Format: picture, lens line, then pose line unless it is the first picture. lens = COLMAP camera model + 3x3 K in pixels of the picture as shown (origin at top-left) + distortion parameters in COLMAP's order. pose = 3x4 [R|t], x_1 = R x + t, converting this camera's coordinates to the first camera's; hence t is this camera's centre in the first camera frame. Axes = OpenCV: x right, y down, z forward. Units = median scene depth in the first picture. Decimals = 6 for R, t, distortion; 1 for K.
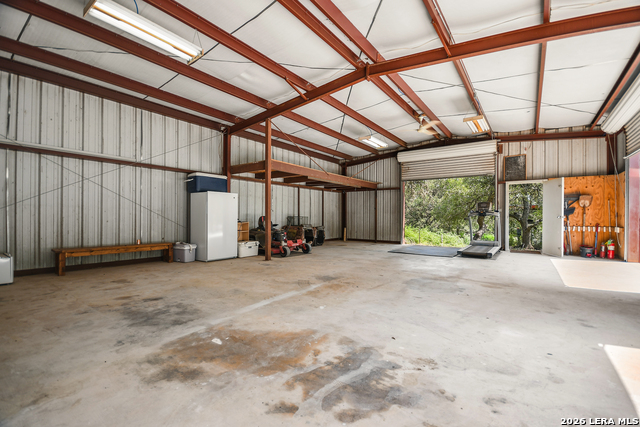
lens RADIAL K [[282.5, 0, 323.5], [0, 282.5, 216.2], [0, 0, 1]] dist [0.007687, -0.009097]
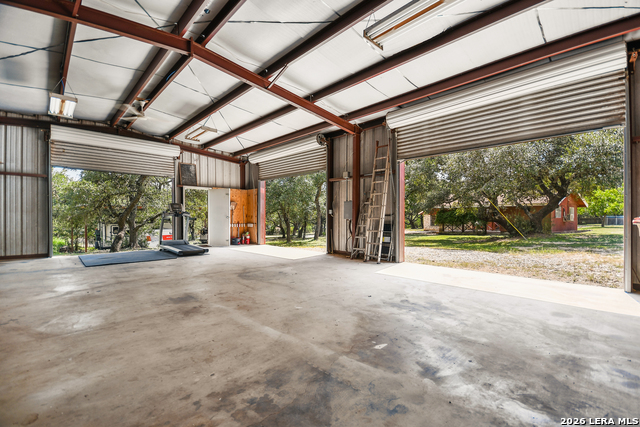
lens RADIAL K [[282.5, 0, 323.2], [0, 282.5, 216.1], [0, 0, 1]] dist [0.007687, -0.009097]
pose [[0.165298, -0.000001, 0.986244, -0.883546], [0.000254, 1.000000, -0.000041, -0.004905], [-0.986244, 0.000258, 0.165298, 0.665980]]
